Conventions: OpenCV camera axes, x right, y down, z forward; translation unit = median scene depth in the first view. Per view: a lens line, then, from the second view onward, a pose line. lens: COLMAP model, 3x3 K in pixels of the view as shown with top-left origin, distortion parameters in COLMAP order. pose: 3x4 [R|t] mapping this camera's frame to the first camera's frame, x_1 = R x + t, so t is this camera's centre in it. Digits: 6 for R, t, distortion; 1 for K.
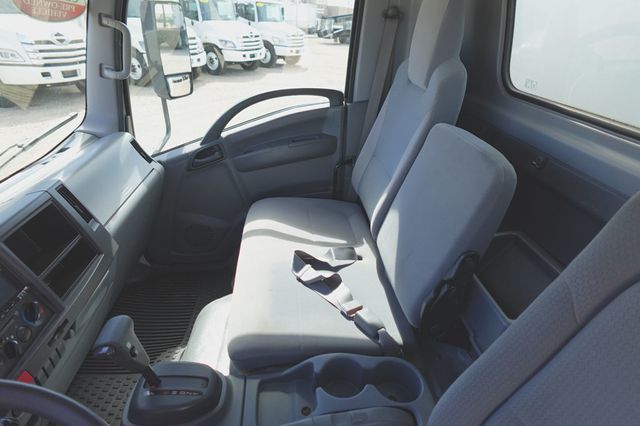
lens RADIAL K [[358.9, 0, 320.0], [0, 358.9, 213.0], [0, 0, 1]] dist [0.001423, 0.000707]
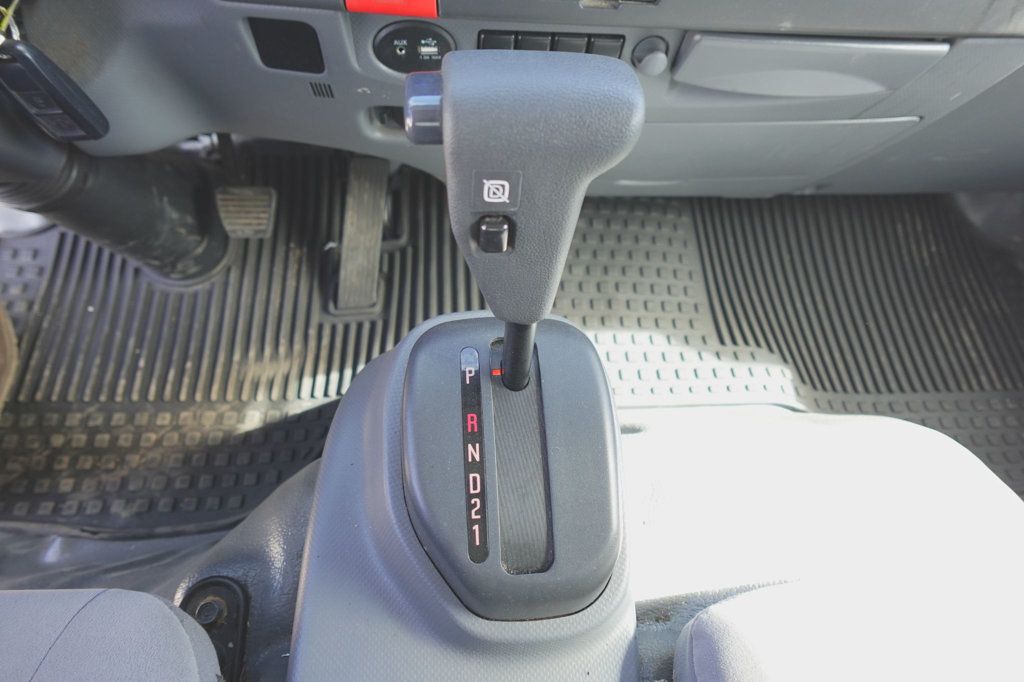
lens RADIAL K [[577.3, 0, 512.0], [0, 577.3, 341.0], [0, 0, 1]] dist [0.000057, 0.000560]
pose [[-0.015953, 0.887225, -0.461060, -0.269867], [-0.559834, 0.374137, 0.739329, 0.135150], [0.828451, 0.269912, 0.490730, 0.754705]]
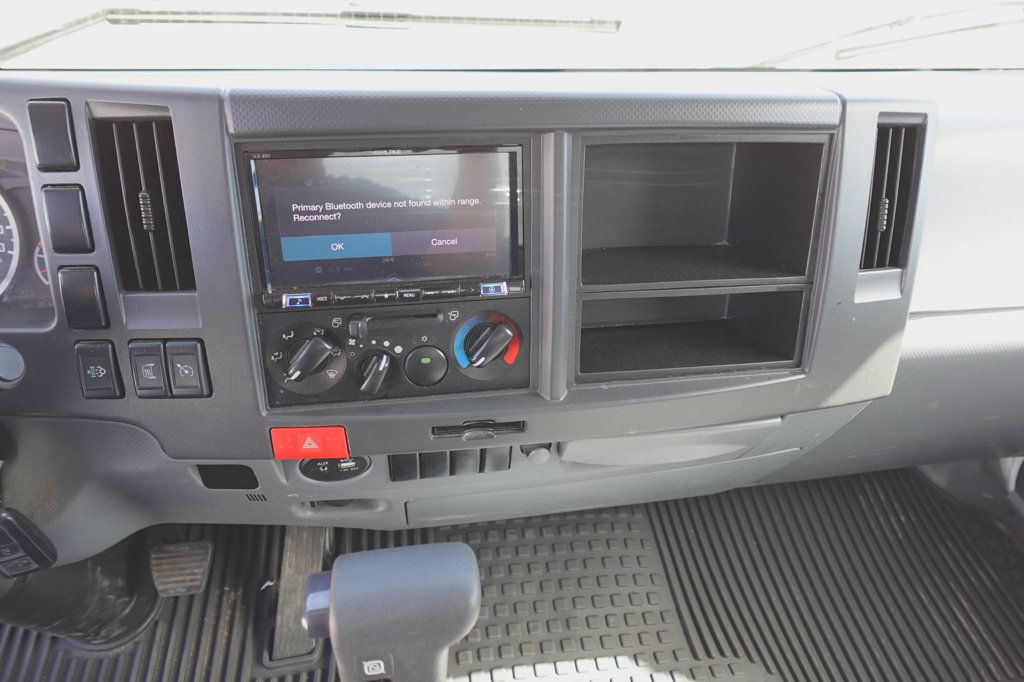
lens RADIAL K [[682.4, 0, 512.0], [0, 682.4, 341.0], [0, 0, 1]] dist [-0.000390, -0.001103]
pose [[0.067710, 0.653716, -0.753705, -0.265565], [-0.526676, 0.665024, 0.529486, -0.090223], [0.847365, 0.361107, 0.389325, 0.697474]]
